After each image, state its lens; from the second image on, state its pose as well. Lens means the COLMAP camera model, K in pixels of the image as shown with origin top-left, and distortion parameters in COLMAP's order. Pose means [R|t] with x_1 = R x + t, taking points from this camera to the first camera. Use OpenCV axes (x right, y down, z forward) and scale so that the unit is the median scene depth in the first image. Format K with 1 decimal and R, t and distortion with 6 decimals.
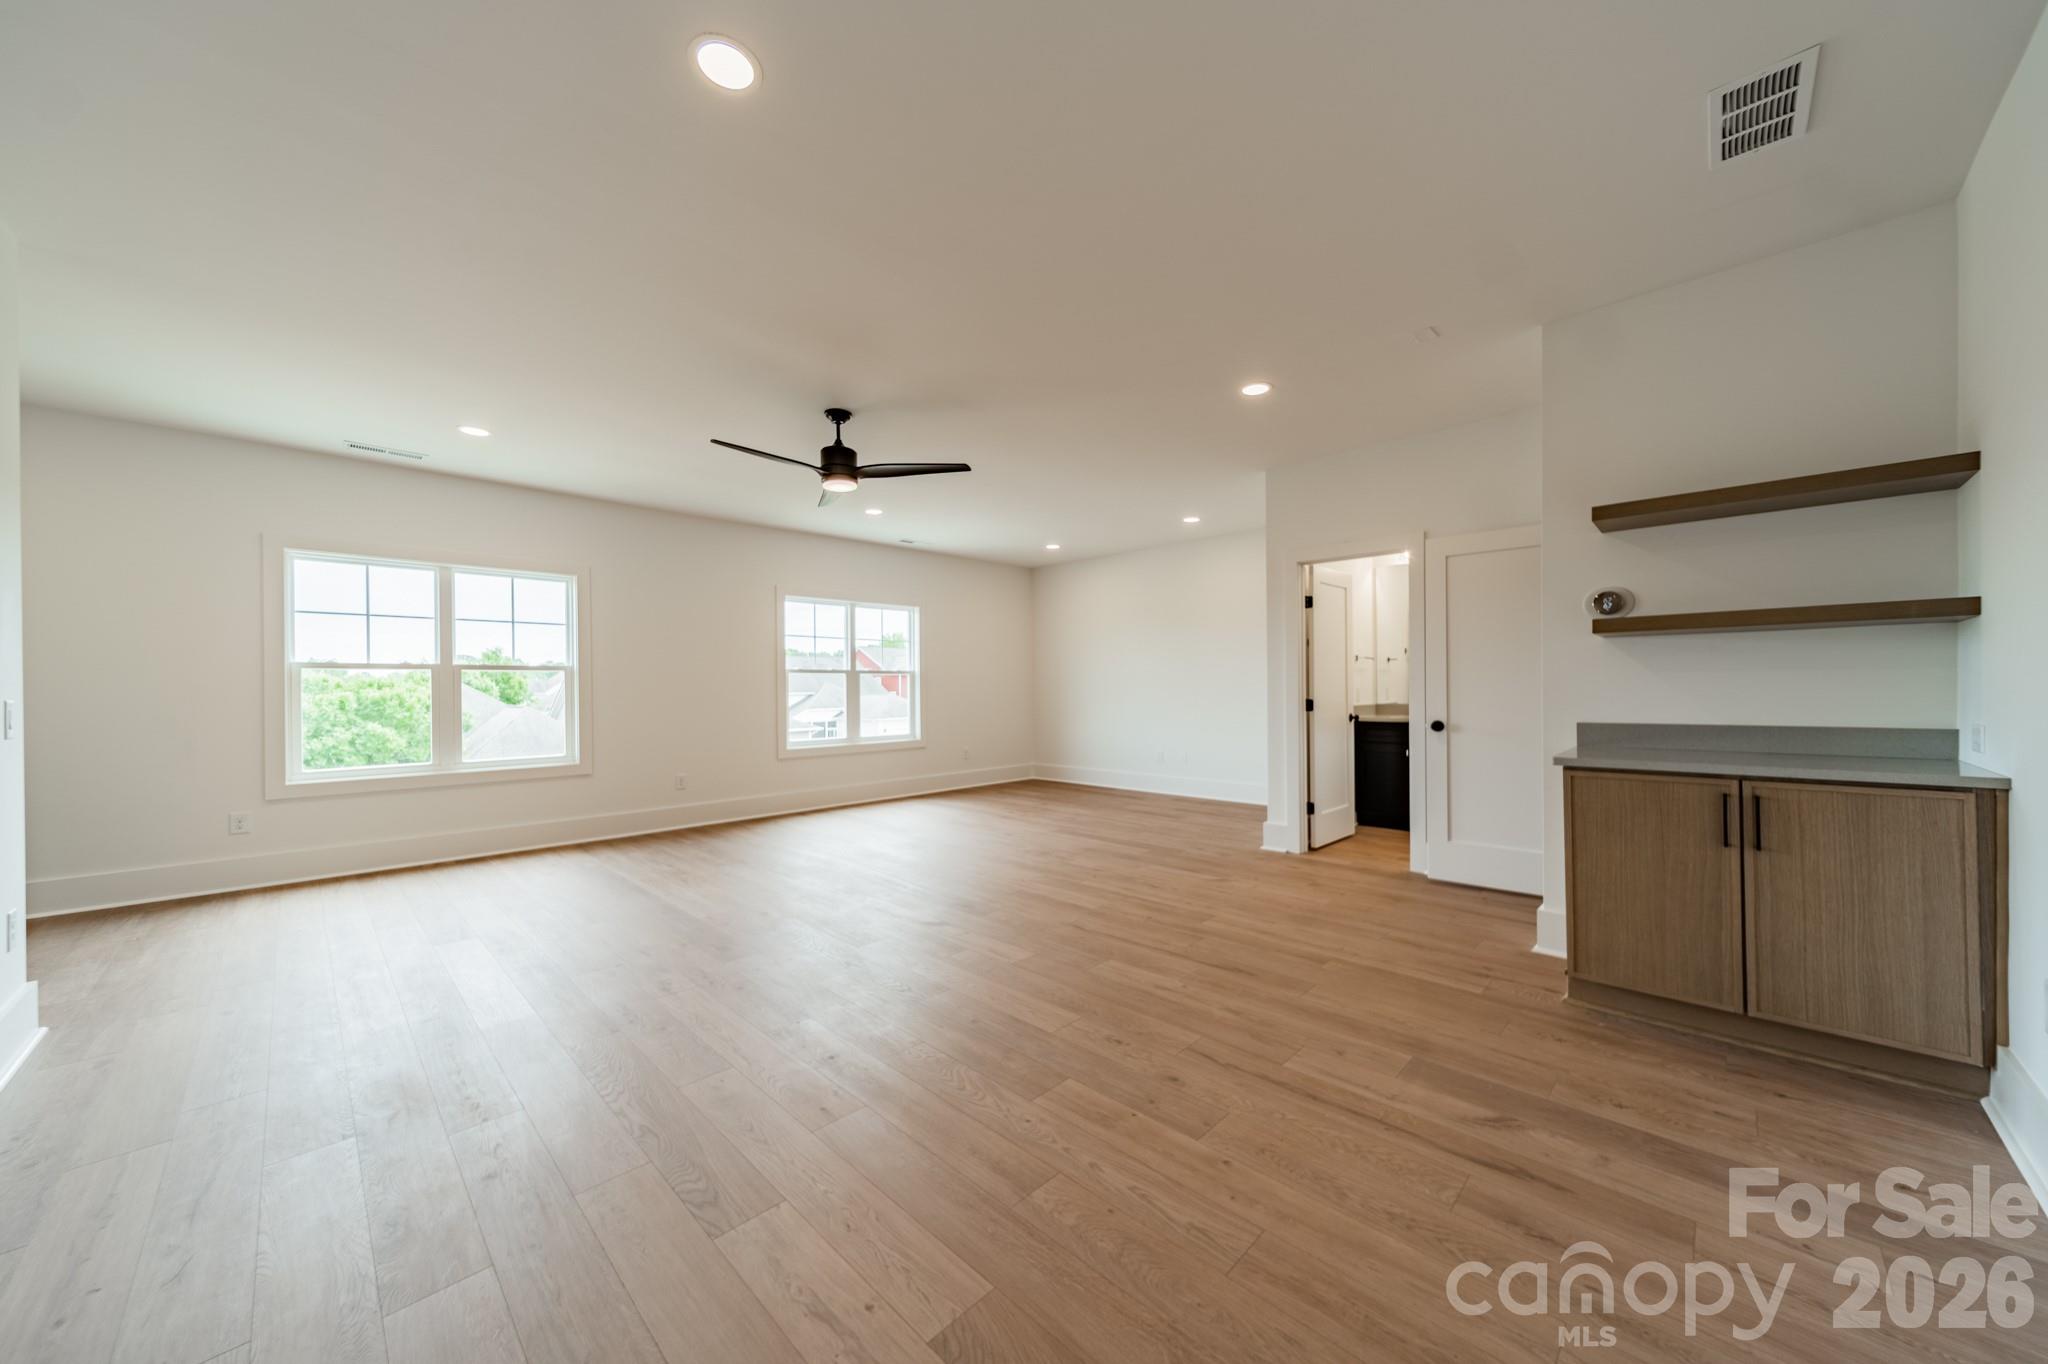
lens RADIAL K [[718.9, 0, 1030.2], [0, 718.9, 689.1], [0, 0, 1]] dist [0.006401, 0.000407]
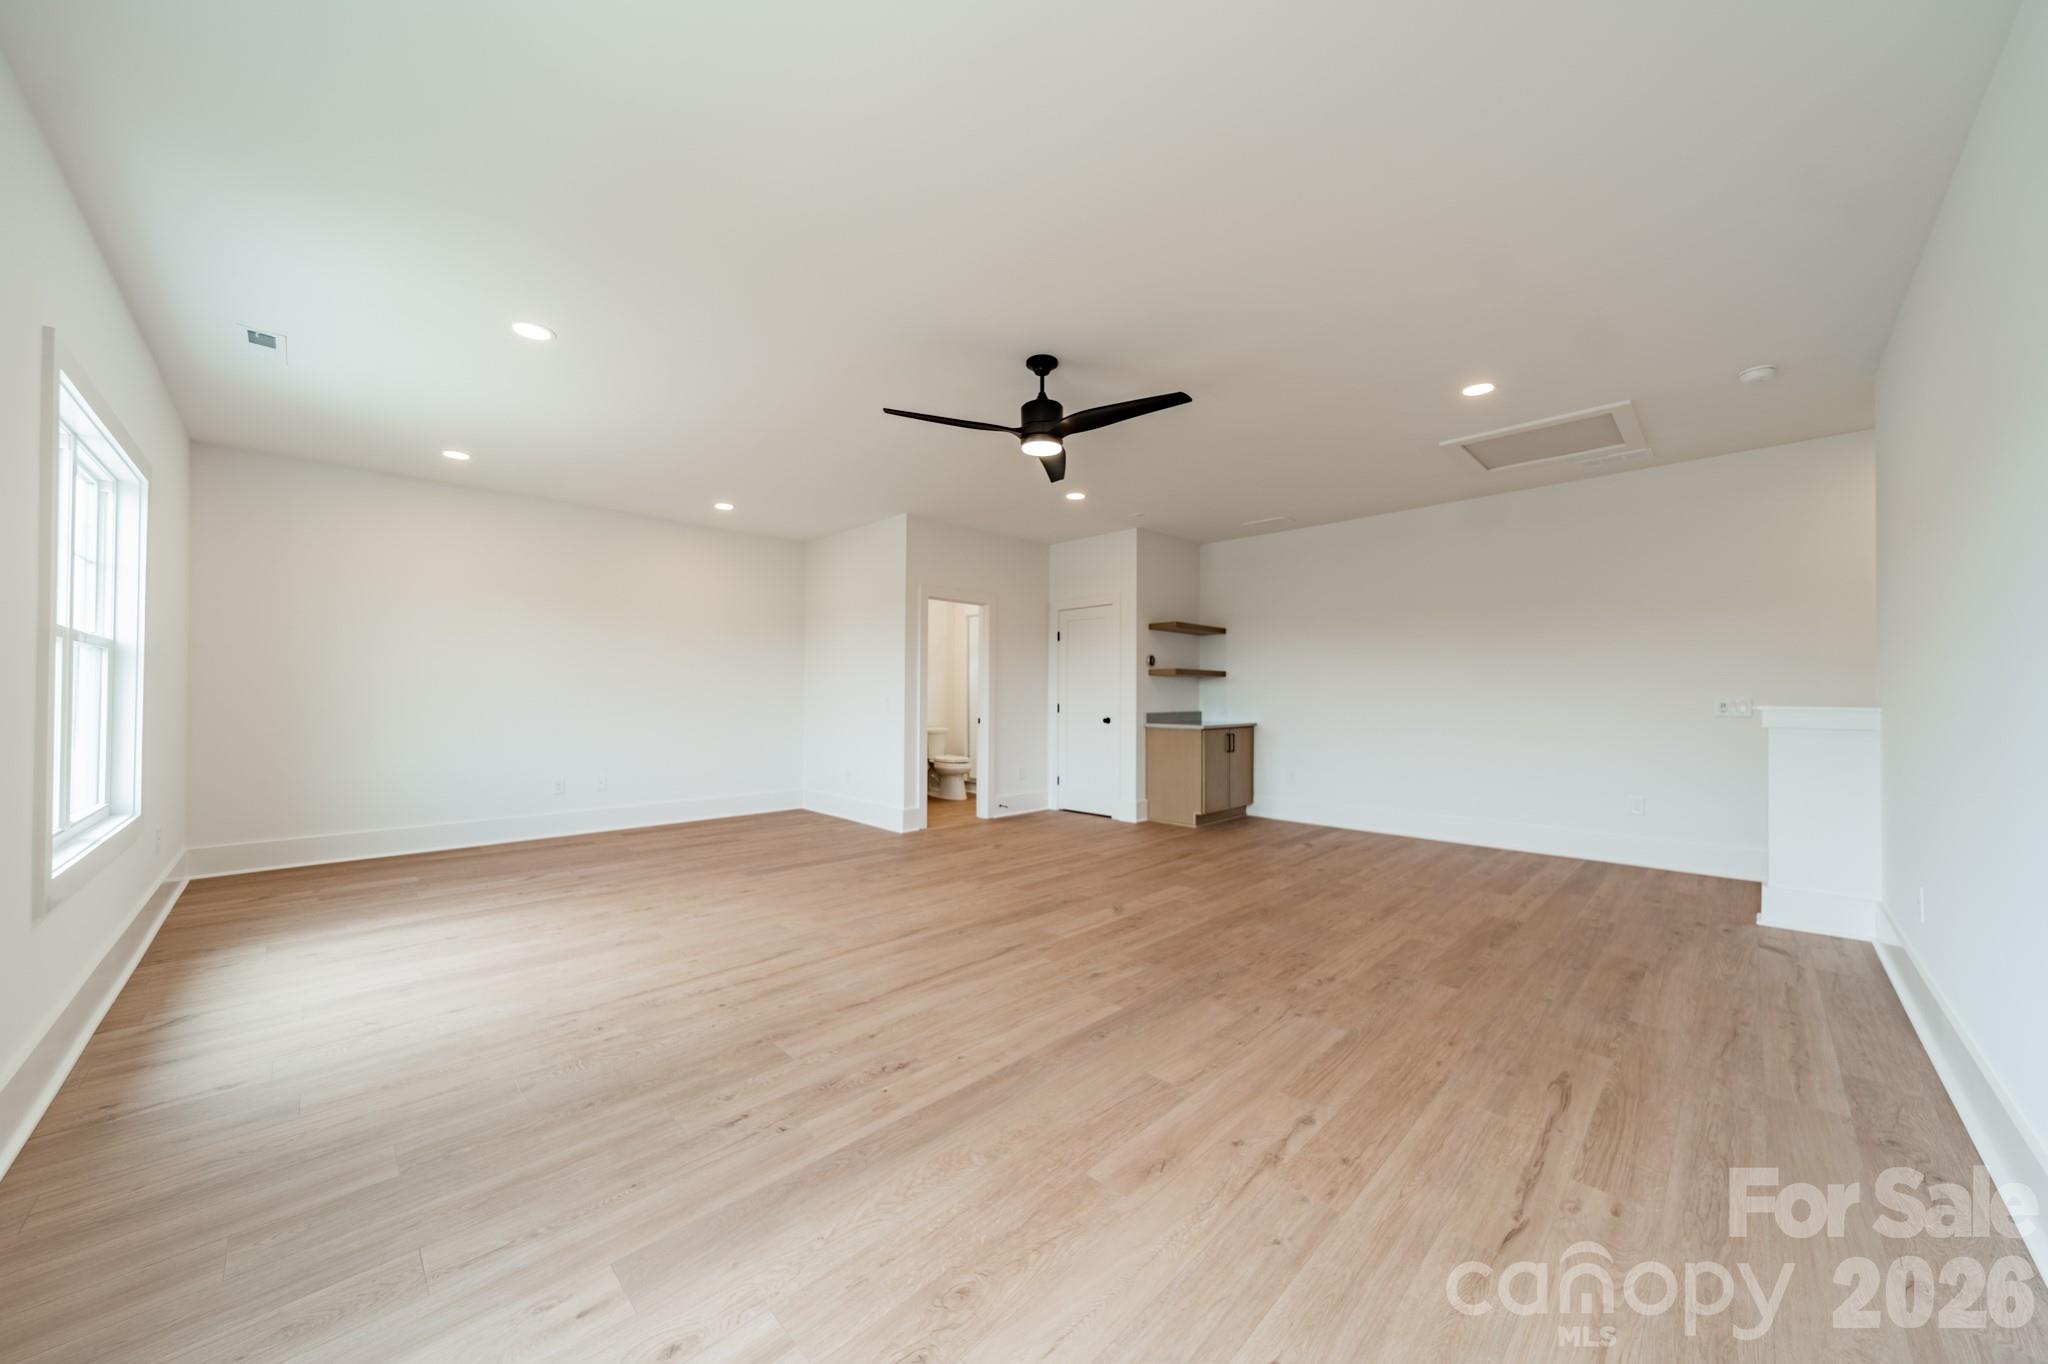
lens RADIAL K [[718.9, 0, 1036.3], [0, 718.9, 688.0], [0, 0, 1]] dist [0.006401, 0.000407]
pose [[0.006455, 0.017920, 0.999819, -1.191065], [-0.007505, 0.999812, -0.017872, 0.009228], [-0.999951, -0.007389, 0.006589, 1.082756]]
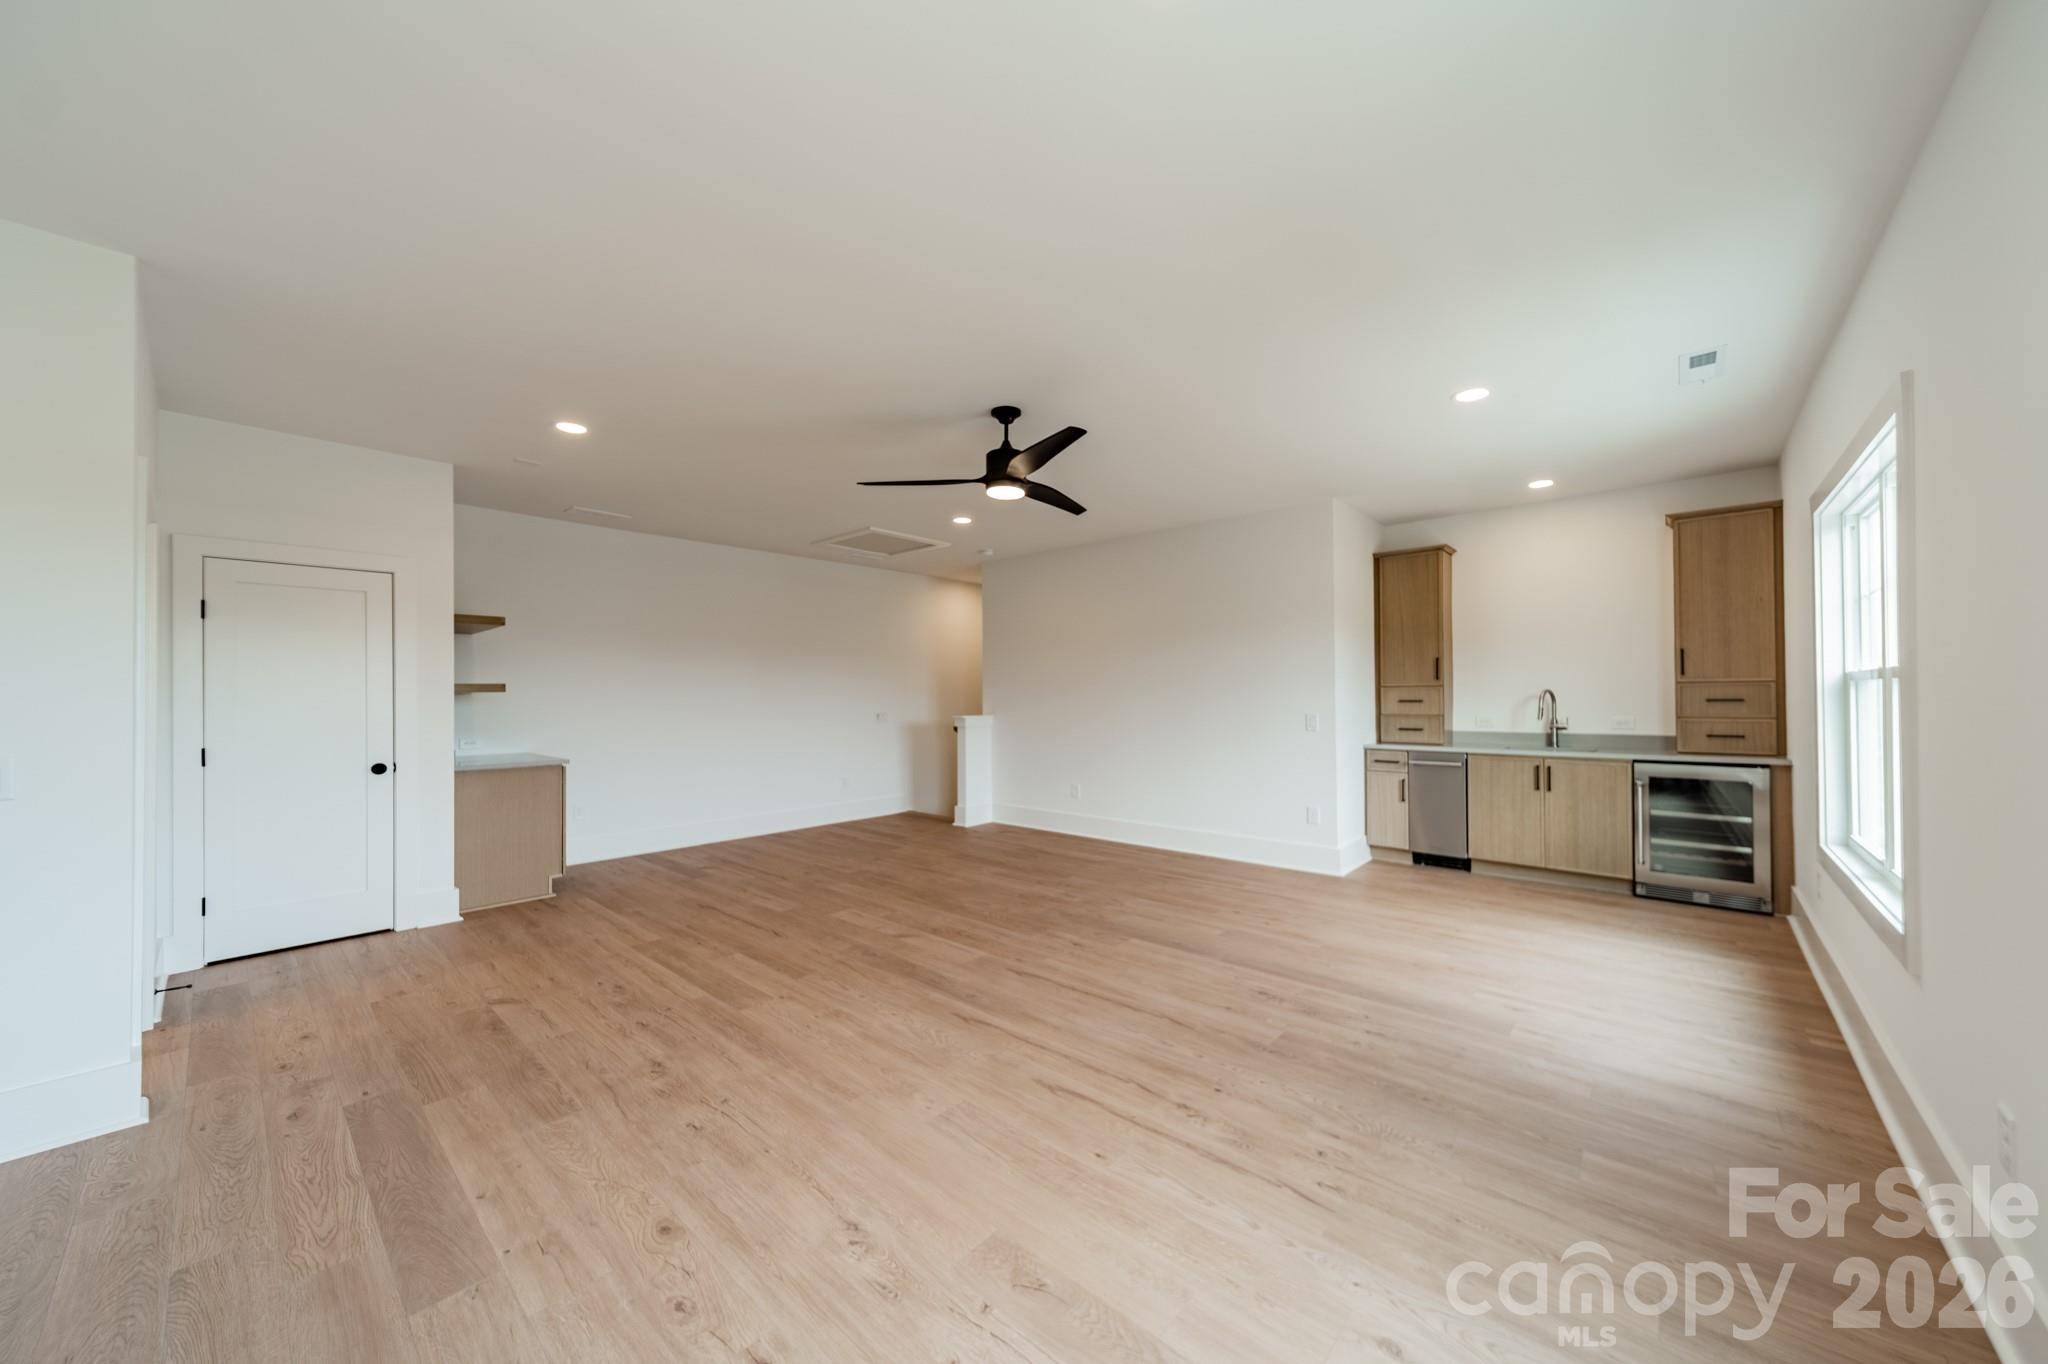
lens RADIAL K [[718.9, 0, 1024.3], [0, 718.9, 691.3], [0, 0, 1]] dist [0.006401, 0.000407]
pose [[-0.999069, 0.012230, -0.041379, -0.266787], [0.012759, 0.999840, -0.012525, -0.032094], [0.041220, -0.013042, -0.999065, 2.041869]]
